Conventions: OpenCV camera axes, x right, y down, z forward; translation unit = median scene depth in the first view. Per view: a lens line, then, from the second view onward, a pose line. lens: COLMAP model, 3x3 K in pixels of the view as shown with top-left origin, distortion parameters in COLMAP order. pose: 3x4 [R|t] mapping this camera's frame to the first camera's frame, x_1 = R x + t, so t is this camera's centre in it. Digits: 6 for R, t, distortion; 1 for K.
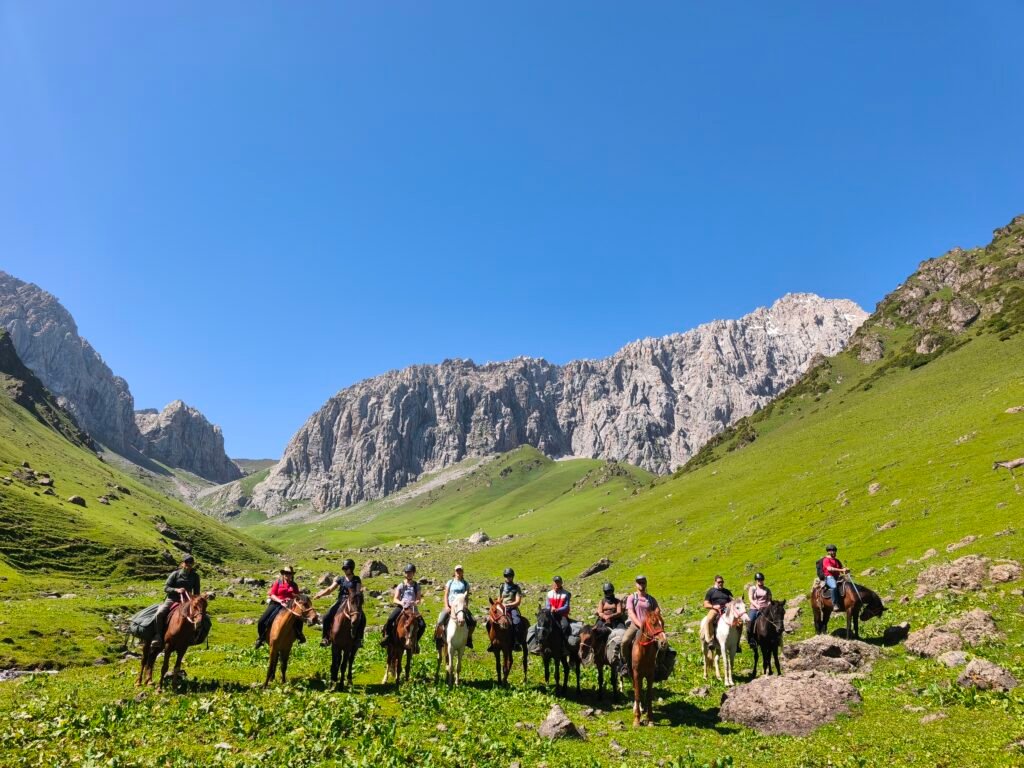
lens RADIAL K [[711.2, 0, 533.0], [0, 711.2, 384.7], [0, 0, 1]] dist [-0.002096, -0.003186]
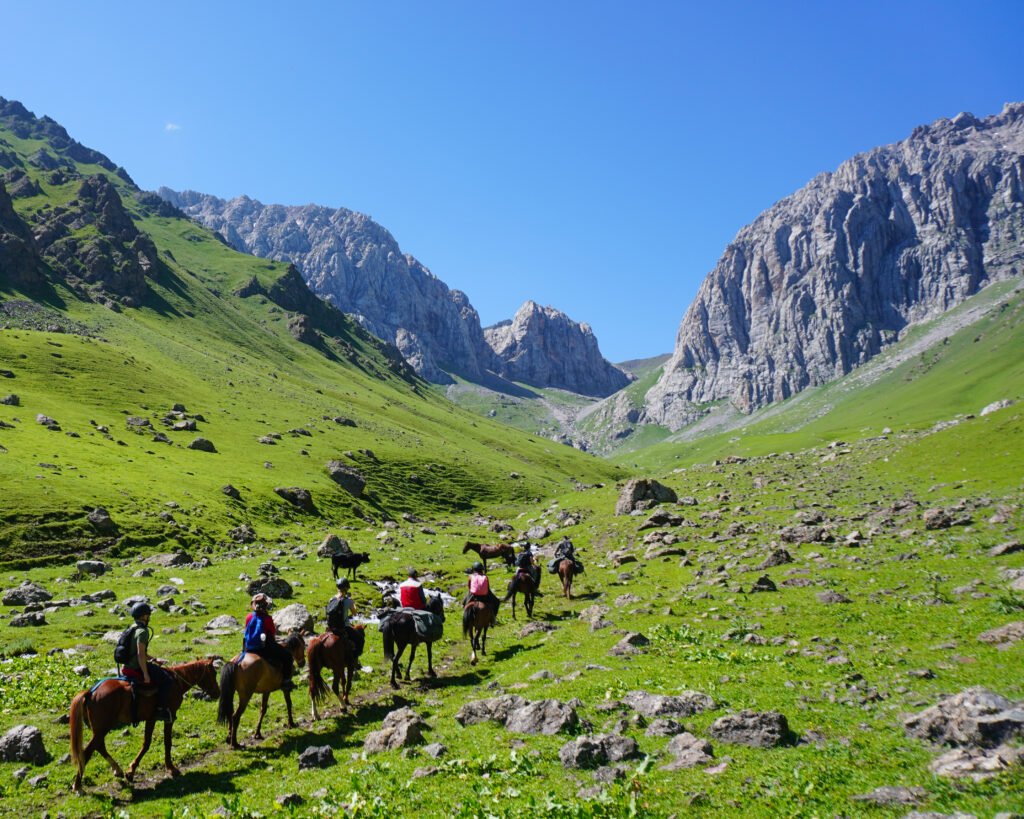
lens RADIAL K [[823.0, 0, 510.1], [0, 823.0, 451.6], [0, 0, 1]] dist [-0.051558, 0.072785]
pose [[0.739305, -0.129285, -0.660843, 0.046916], [0.259373, 0.960345, 0.102289, 0.077429], [0.621413, -0.247028, 0.743521, 0.277215]]
